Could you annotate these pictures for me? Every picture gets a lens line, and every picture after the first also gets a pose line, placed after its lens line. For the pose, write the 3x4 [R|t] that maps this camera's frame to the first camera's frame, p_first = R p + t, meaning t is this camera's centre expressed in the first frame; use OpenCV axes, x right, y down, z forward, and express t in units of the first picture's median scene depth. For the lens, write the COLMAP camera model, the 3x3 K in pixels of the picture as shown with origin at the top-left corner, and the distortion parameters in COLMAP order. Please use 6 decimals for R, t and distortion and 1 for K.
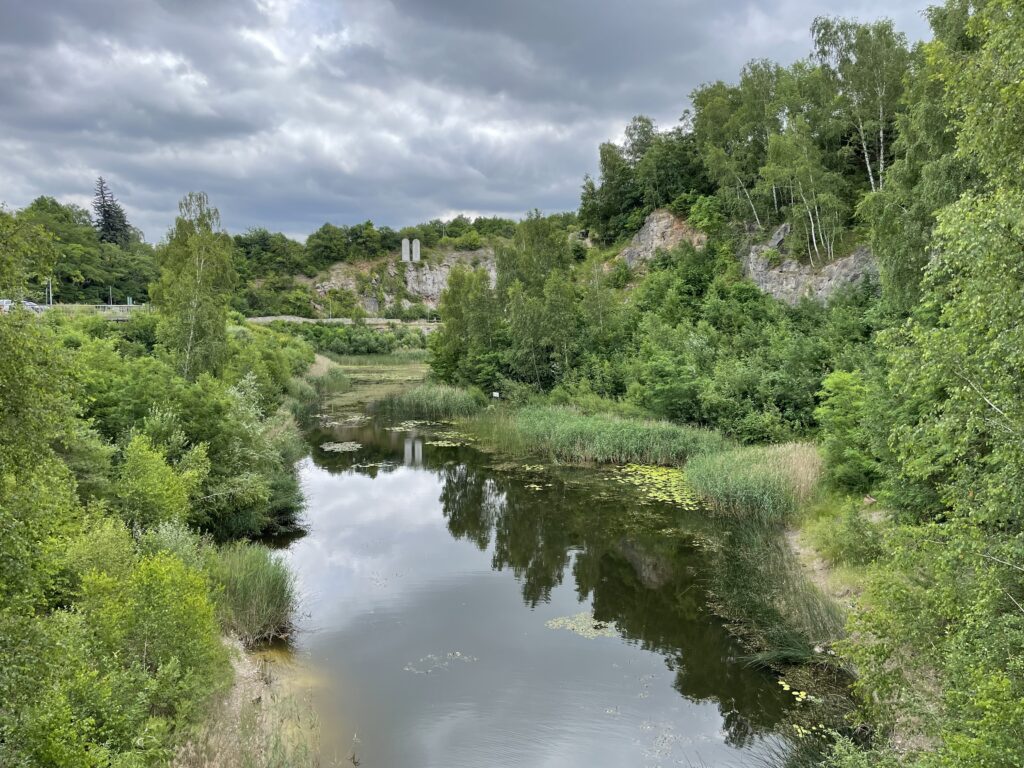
lens RADIAL K [[765.4, 0, 509.5], [0, 765.4, 385.9], [0, 0, 1]] dist [0.035549, -0.060857]
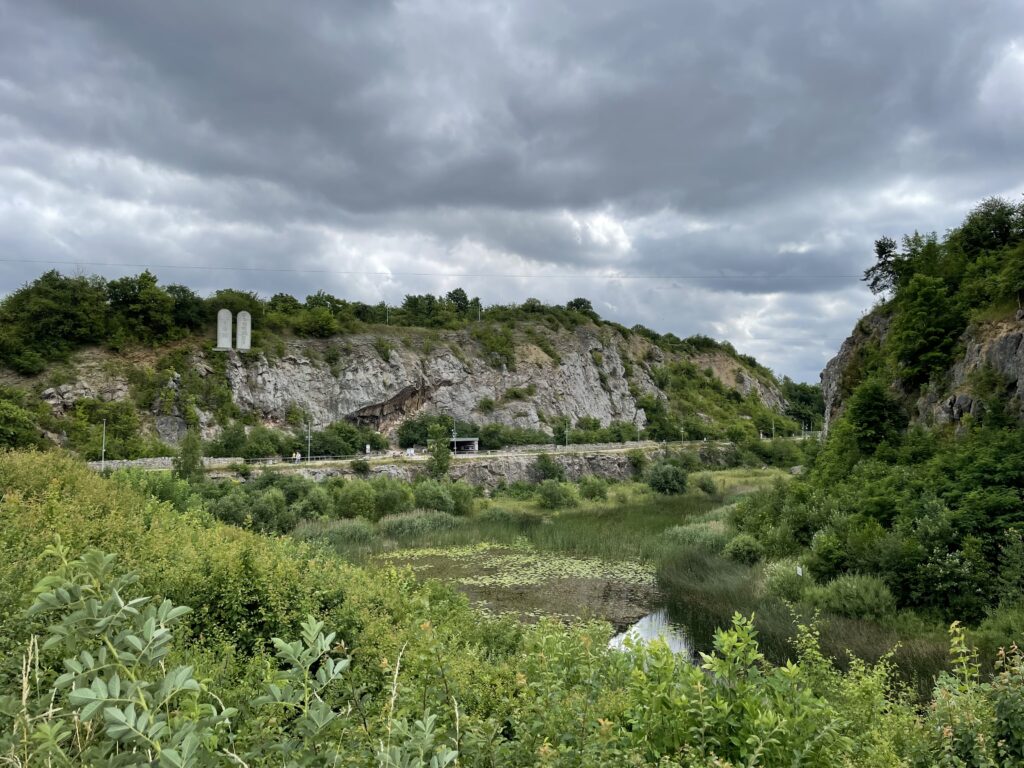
lens RADIAL K [[765.4, 0, 522.5], [0, 765.4, 382.1], [0, 0, 1]] dist [0.035549, -0.060857]
pose [[0.877375, 0.014347, 0.479591, -0.213474], [0.057525, 0.989198, -0.134829, -0.053641], [-0.476345, 0.145884, 0.867072, 0.428389]]
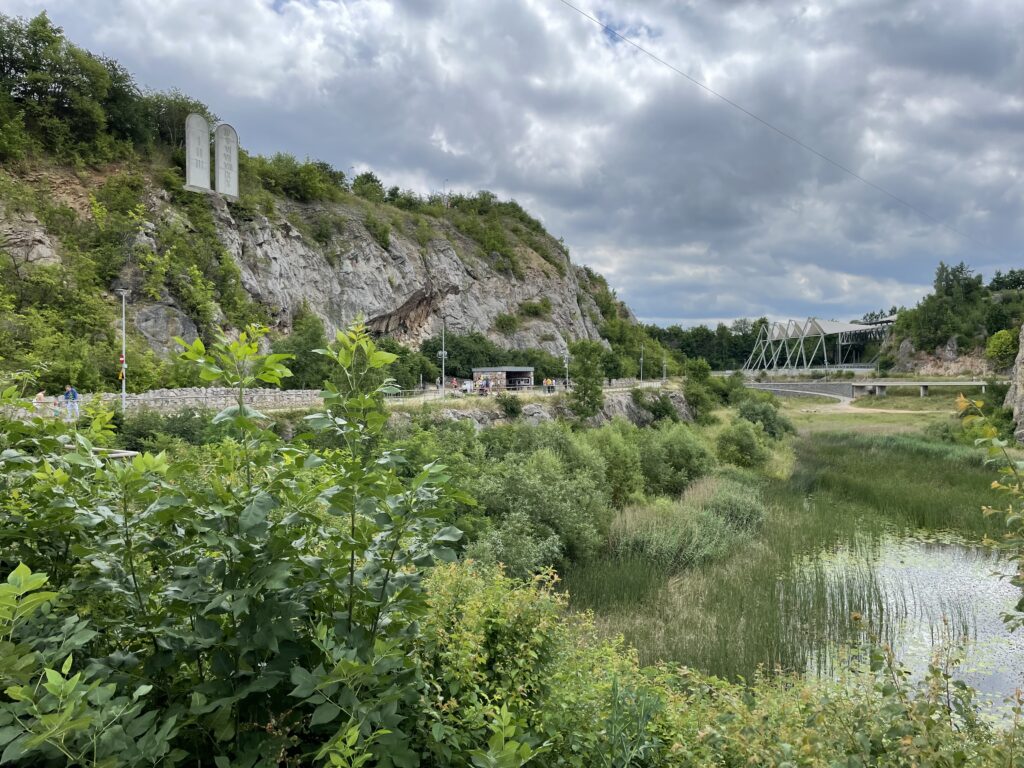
lens RADIAL K [[765.4, 0, 507.8], [0, 765.4, 386.5], [0, 0, 1]] dist [0.035549, -0.060857]
pose [[0.636843, -0.021473, 0.770694, -0.290273], [0.080078, 0.996048, -0.038419, -0.068646], [-0.766823, 0.086183, 0.636046, 0.736515]]
